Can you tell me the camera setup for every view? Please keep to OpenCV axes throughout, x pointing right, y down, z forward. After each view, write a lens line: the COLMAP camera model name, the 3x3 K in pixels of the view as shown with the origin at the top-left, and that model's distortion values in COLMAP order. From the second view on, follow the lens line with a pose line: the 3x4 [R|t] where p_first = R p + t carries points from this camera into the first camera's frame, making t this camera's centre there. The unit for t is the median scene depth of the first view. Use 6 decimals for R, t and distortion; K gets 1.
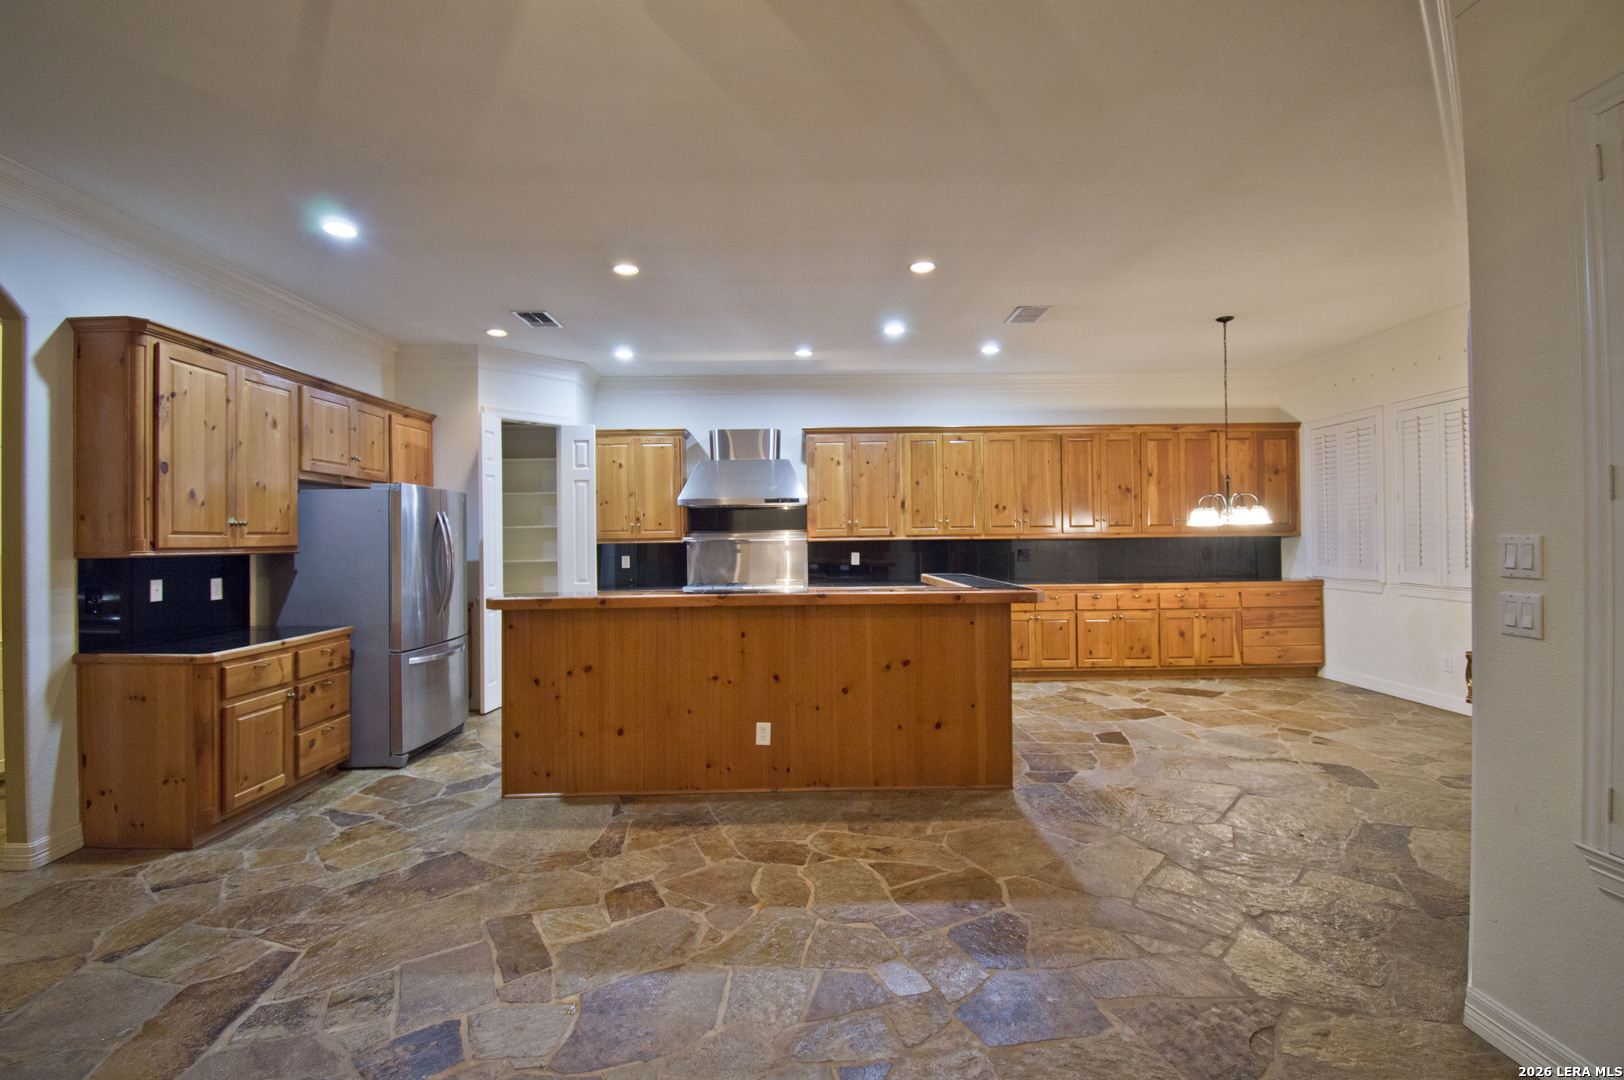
lens RADIAL K [[740.5, 0, 815.0], [0, 740.5, 538.1], [0, 0, 1]] dist [0.001401, -0.012317]
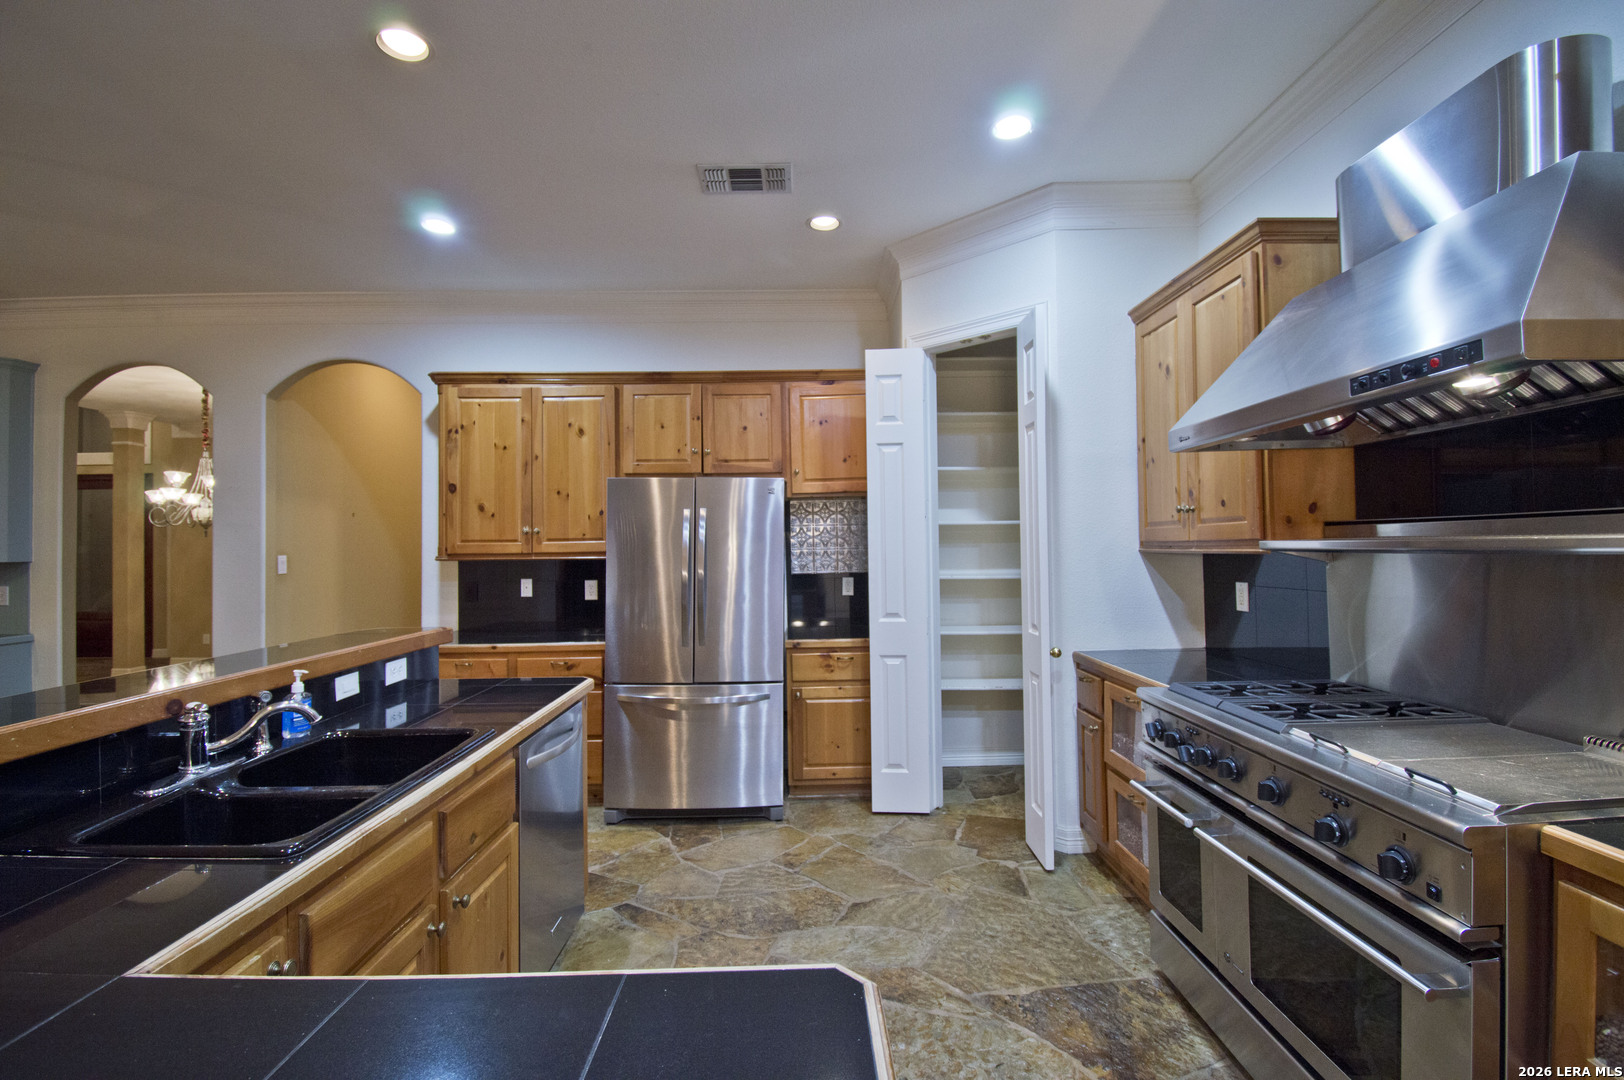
lens RADIAL K [[740.5, 0, 811.2], [0, 740.5, 535.4], [0, 0, 1]] dist [0.001401, -0.012317]
pose [[-0.024336, -0.005724, -0.999687, 0.282022], [0.007933, 0.999951, -0.005918, -0.003851], [0.999672, -0.008075, -0.024290, 1.351507]]
